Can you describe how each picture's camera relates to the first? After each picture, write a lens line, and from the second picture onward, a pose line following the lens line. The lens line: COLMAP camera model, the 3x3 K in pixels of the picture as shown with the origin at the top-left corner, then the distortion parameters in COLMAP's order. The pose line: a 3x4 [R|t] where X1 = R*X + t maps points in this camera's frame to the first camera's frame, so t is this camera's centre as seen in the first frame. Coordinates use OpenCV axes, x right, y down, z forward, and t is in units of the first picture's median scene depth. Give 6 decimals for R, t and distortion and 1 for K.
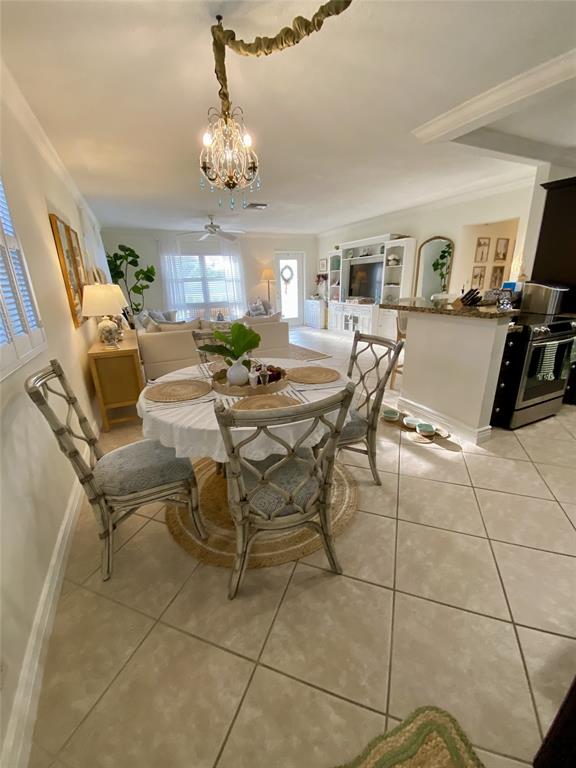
lens RADIAL K [[310.9, 0, 289.9], [0, 310.9, 382.4], [0, 0, 1]] dist [0.025883, -0.022563]
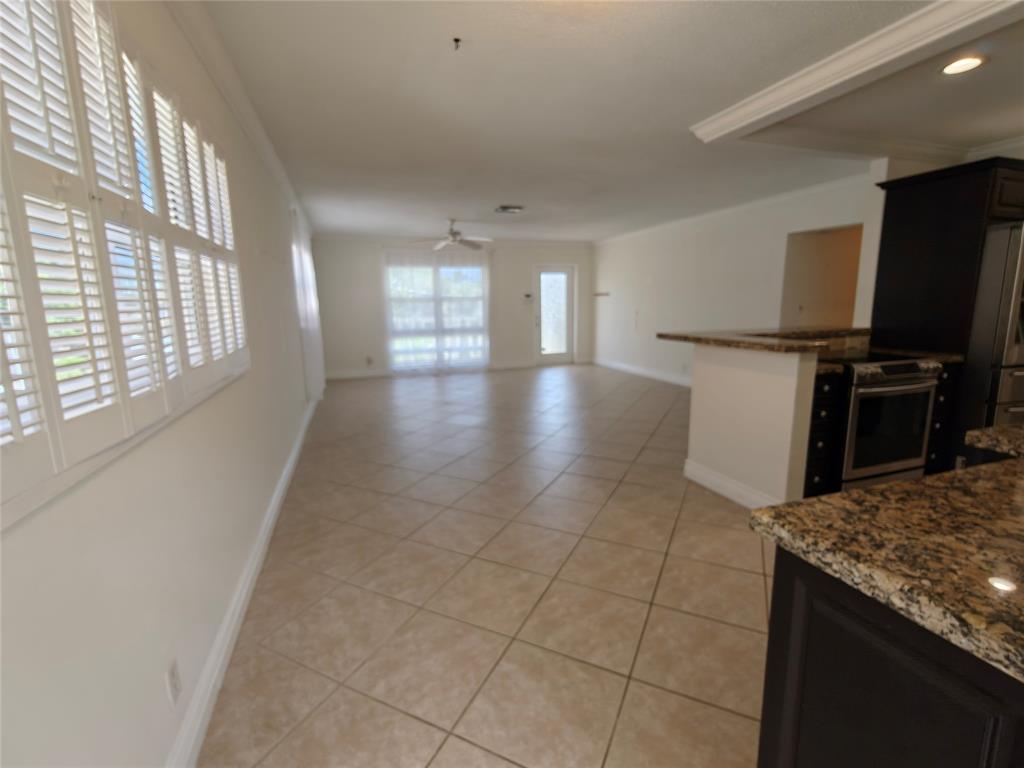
lens RADIAL K [[461.8, 0, 512.0], [0, 461.8, 384.0], [0, 0, 1]] dist [0.002133, 0.000064]
pose [[0.994769, 0.032169, -0.096956, 0.062478], [-0.045596, 0.989155, -0.139621, 0.050910], [0.091413, 0.143312, 0.985447, -0.144485]]
